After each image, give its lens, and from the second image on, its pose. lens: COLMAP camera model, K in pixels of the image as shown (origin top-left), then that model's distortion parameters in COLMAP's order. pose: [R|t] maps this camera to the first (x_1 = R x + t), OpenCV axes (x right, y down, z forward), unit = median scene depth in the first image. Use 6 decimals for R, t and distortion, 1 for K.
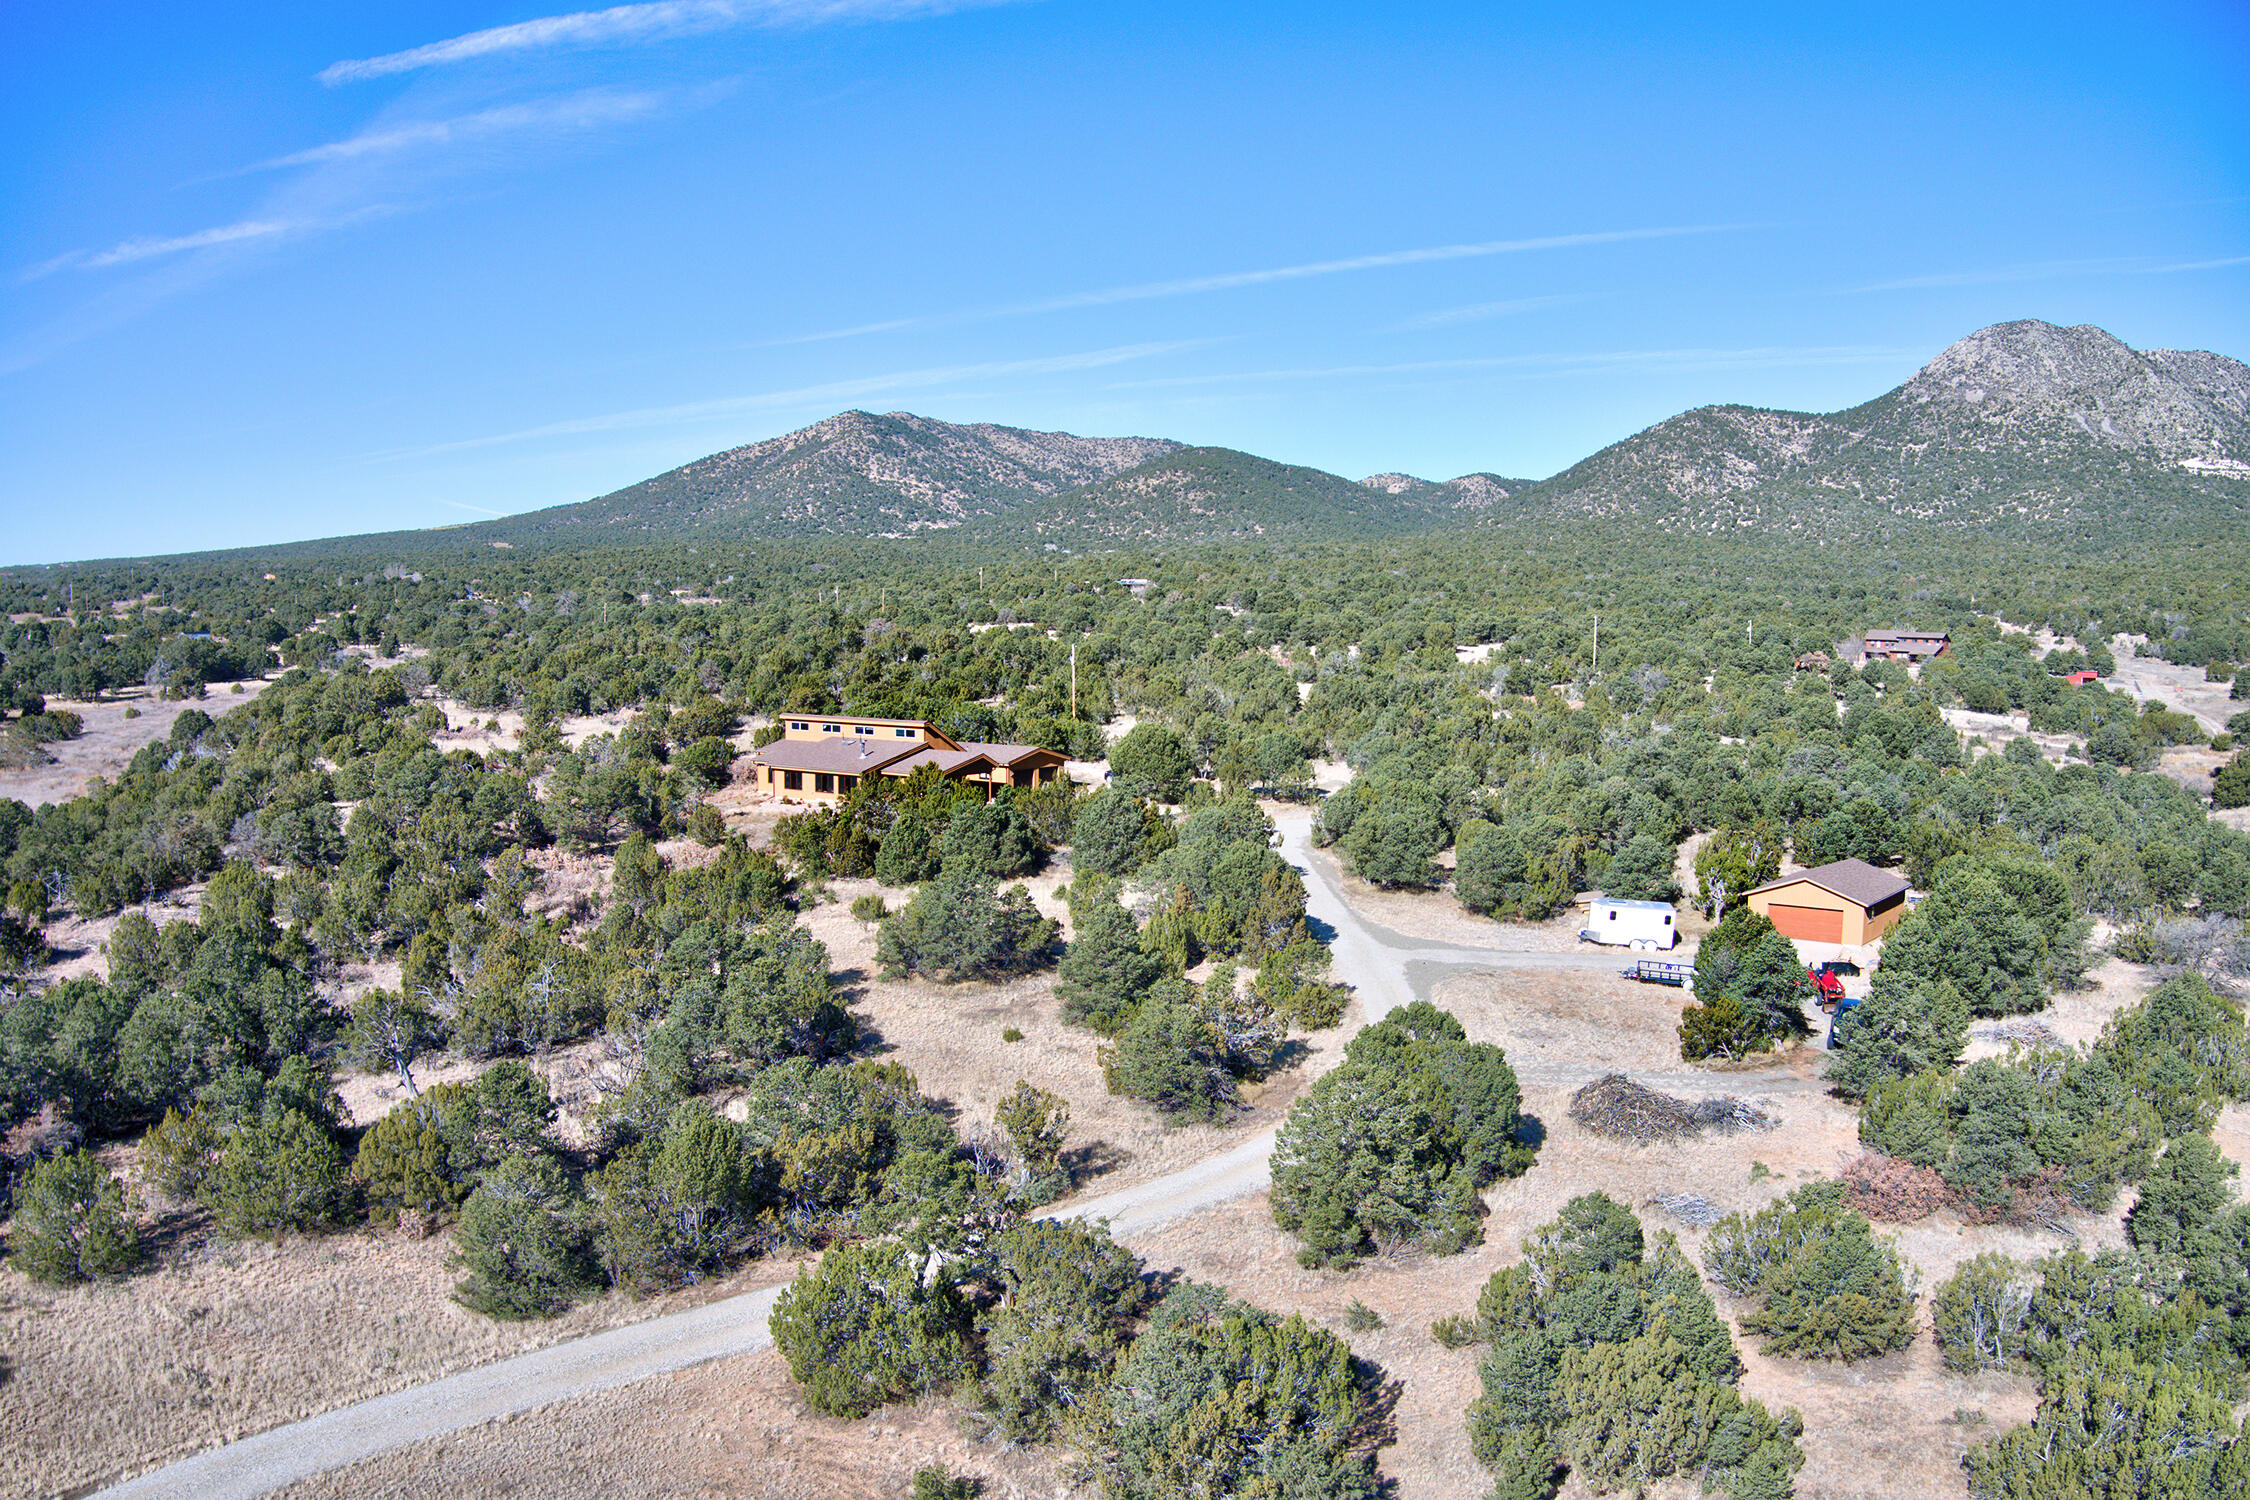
lens RADIAL K [[1832.7, 0, 1127.0], [0, 1832.7, 752.5], [0, 0, 1]] dist [-0.242149, 0.071759]
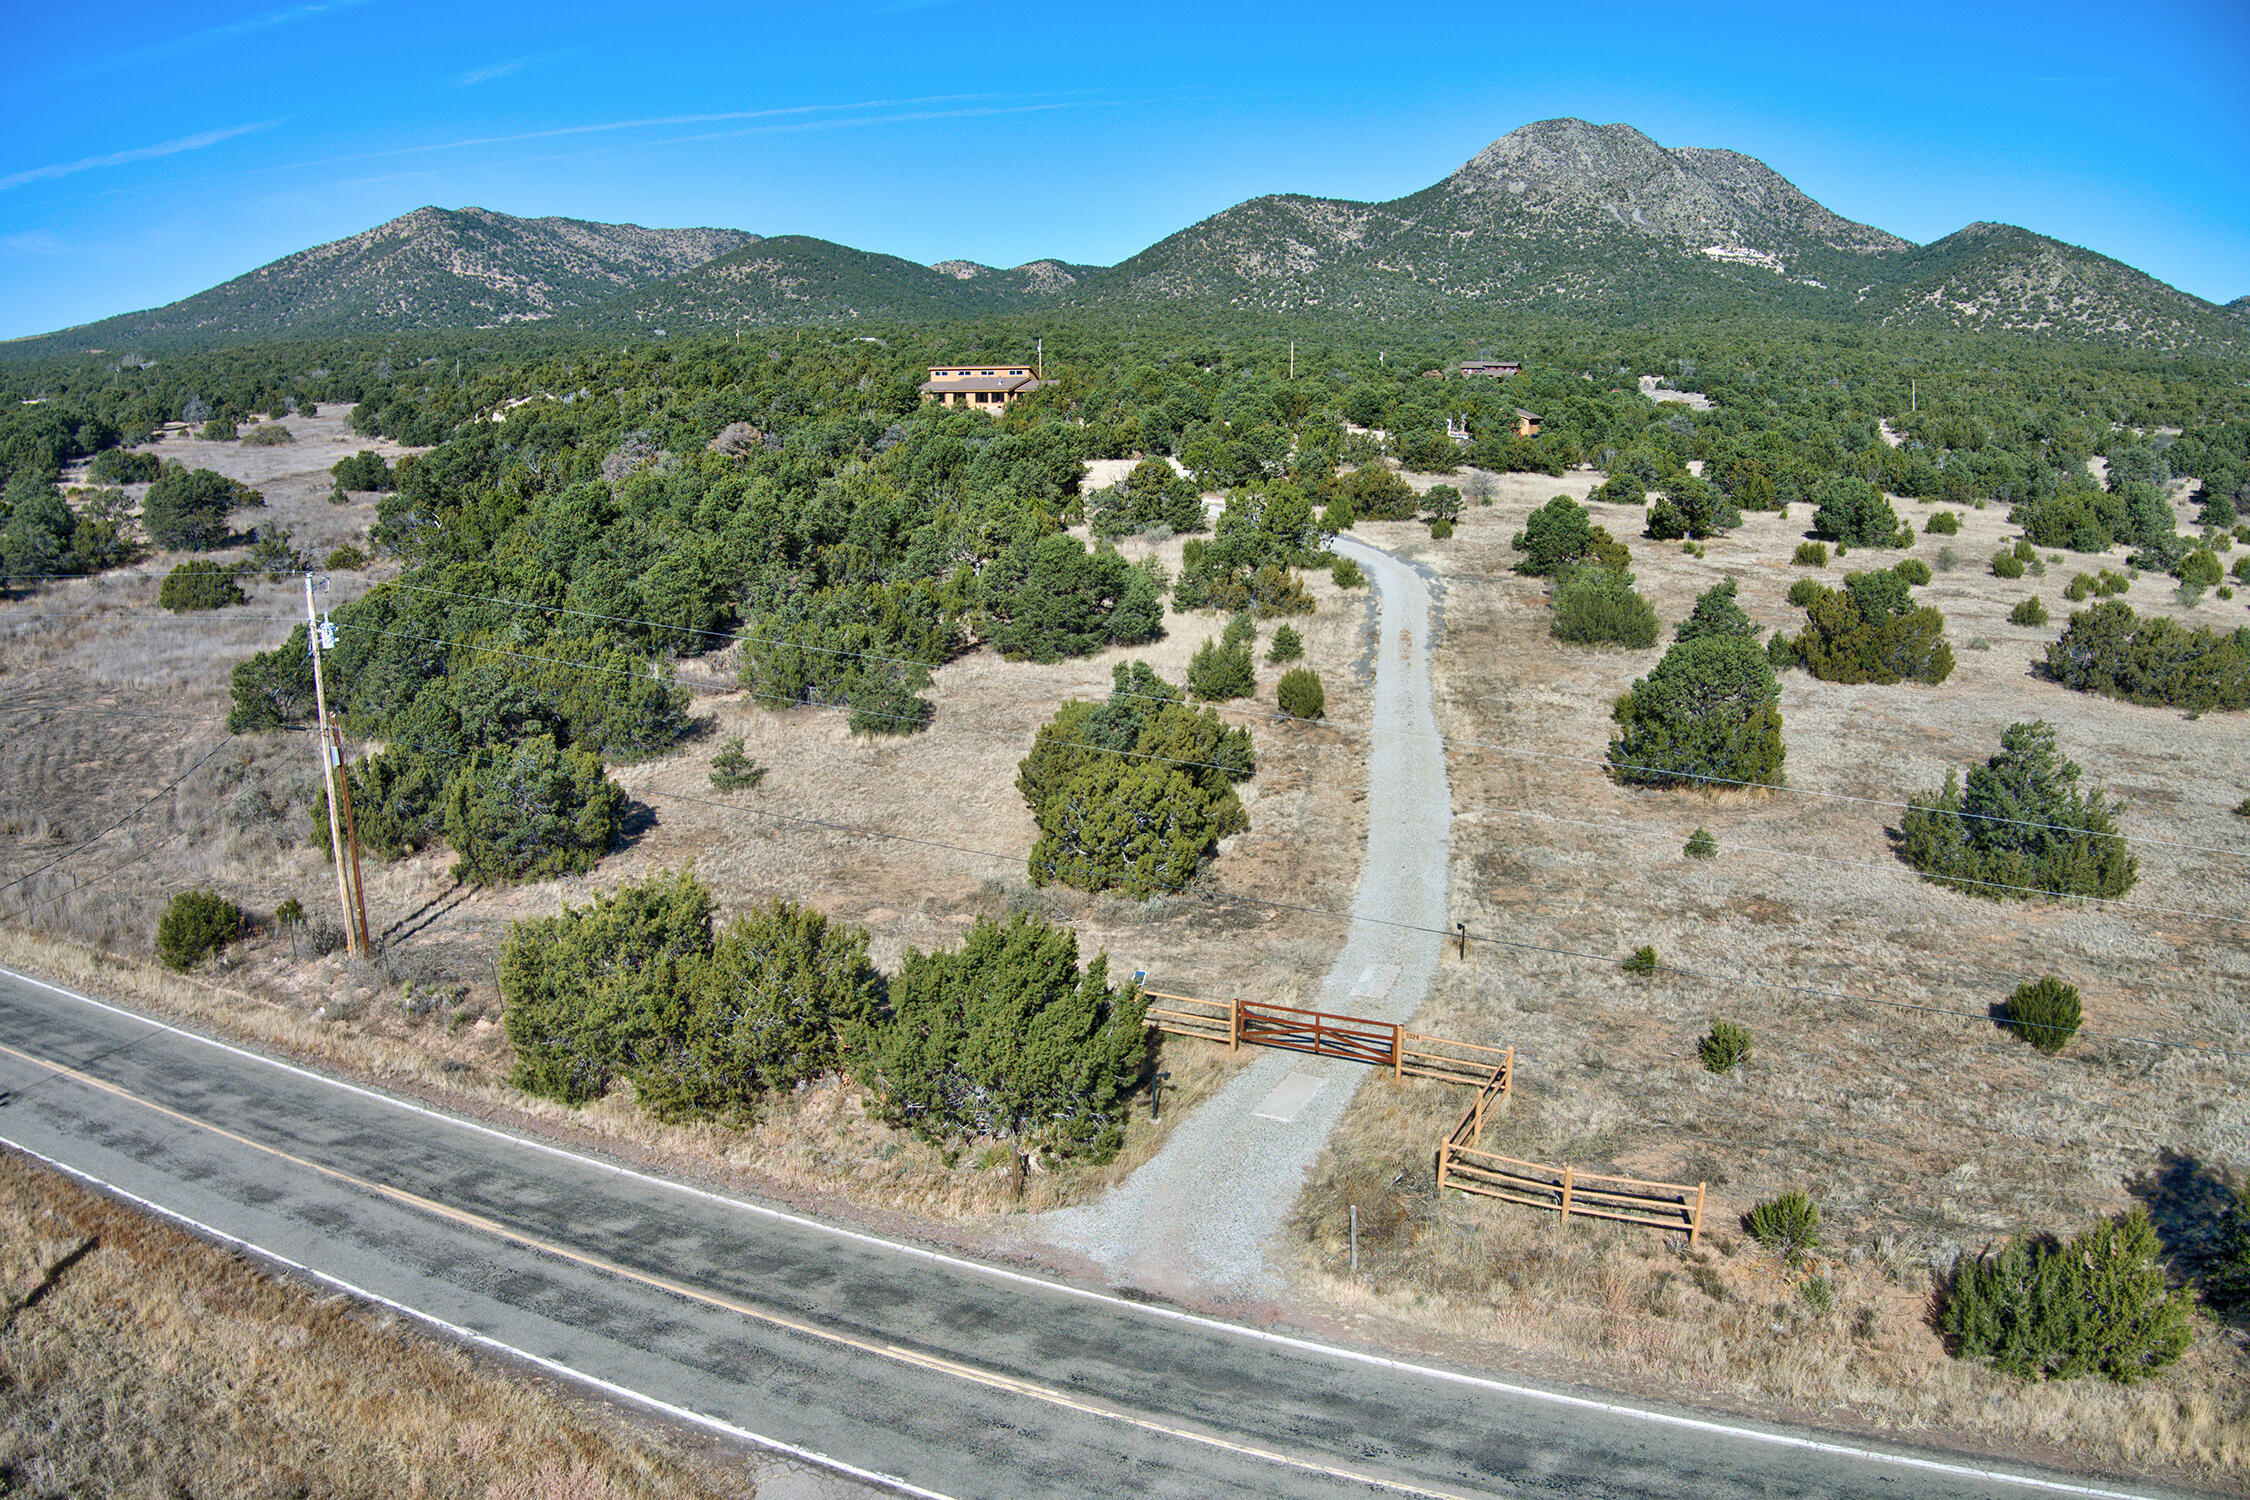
lens RADIAL K [[1832.7, 0, 1131.6], [0, 1832.7, 754.5], [0, 0, 1]] dist [-0.242149, 0.071759]
pose [[0.968651, -0.052413, 0.242832, -0.039405], [0.024250, 0.992771, 0.117549, 0.013378], [-0.247238, -0.107975, 0.962920, -0.069096]]
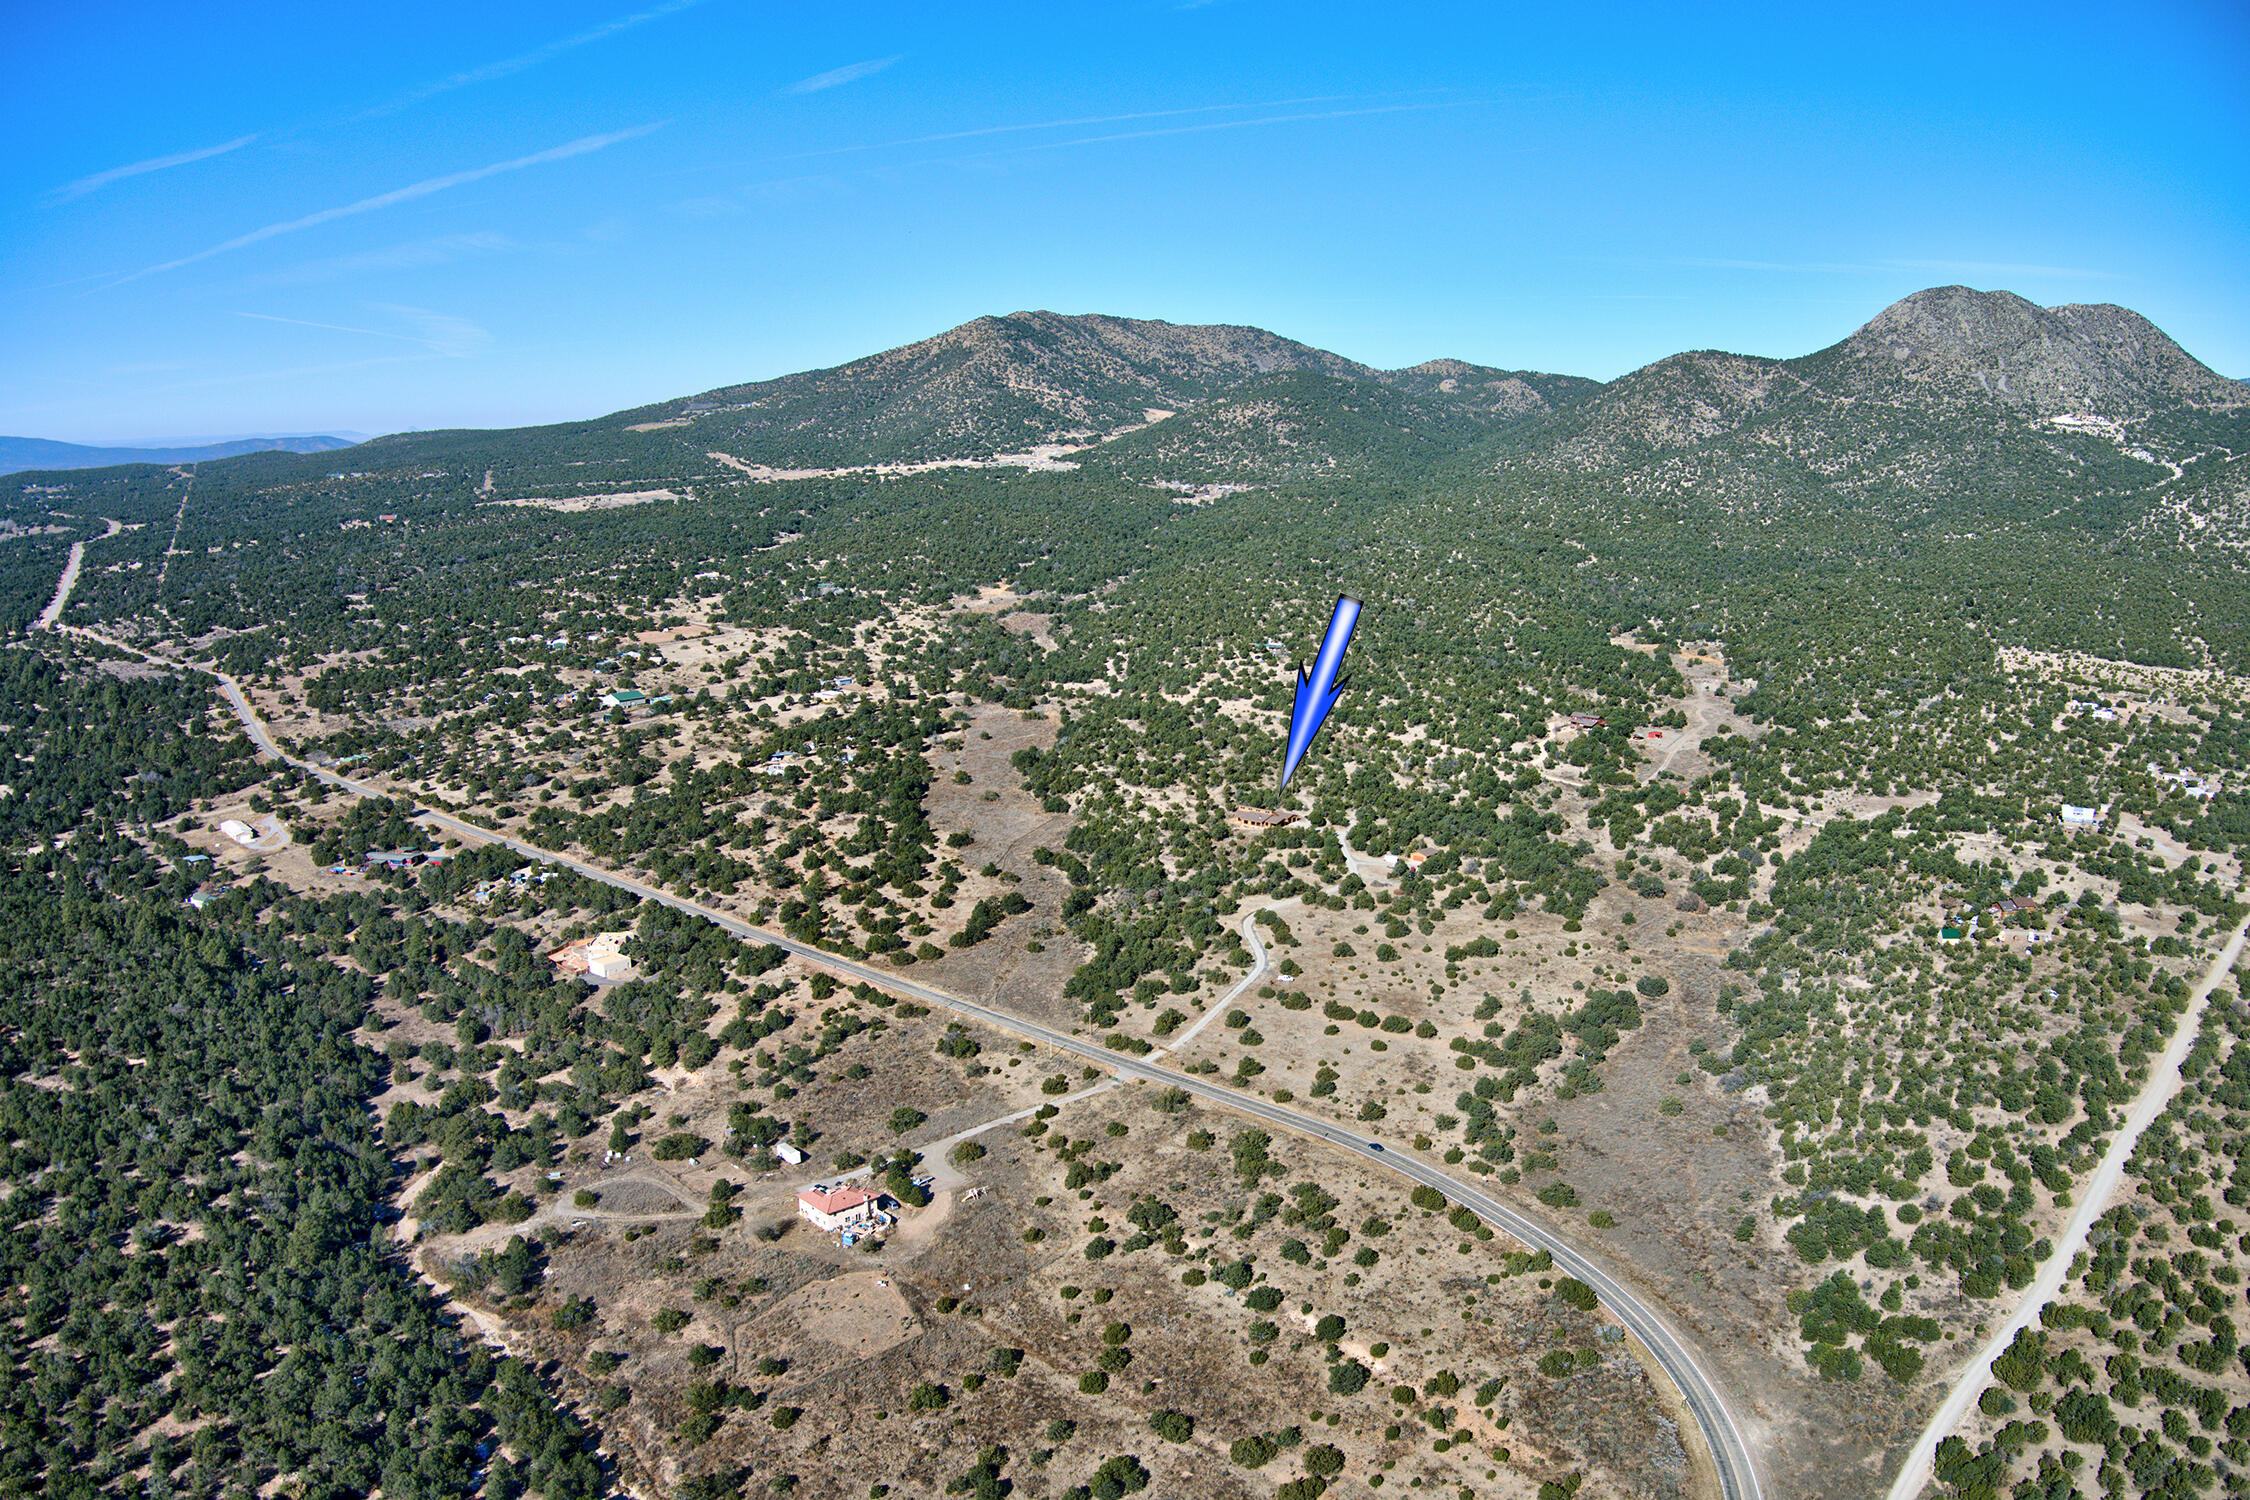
lens RADIAL K [[1832.7, 0, 1112.8], [0, 1832.7, 754.3], [0, 0, 1]] dist [-0.242149, 0.071759]
pose [[0.999015, 0.004698, -0.044133, -0.027415], [0.000210, 0.993870, 0.110558, -0.061465], [0.044382, -0.110459, 0.992889, -0.340070]]
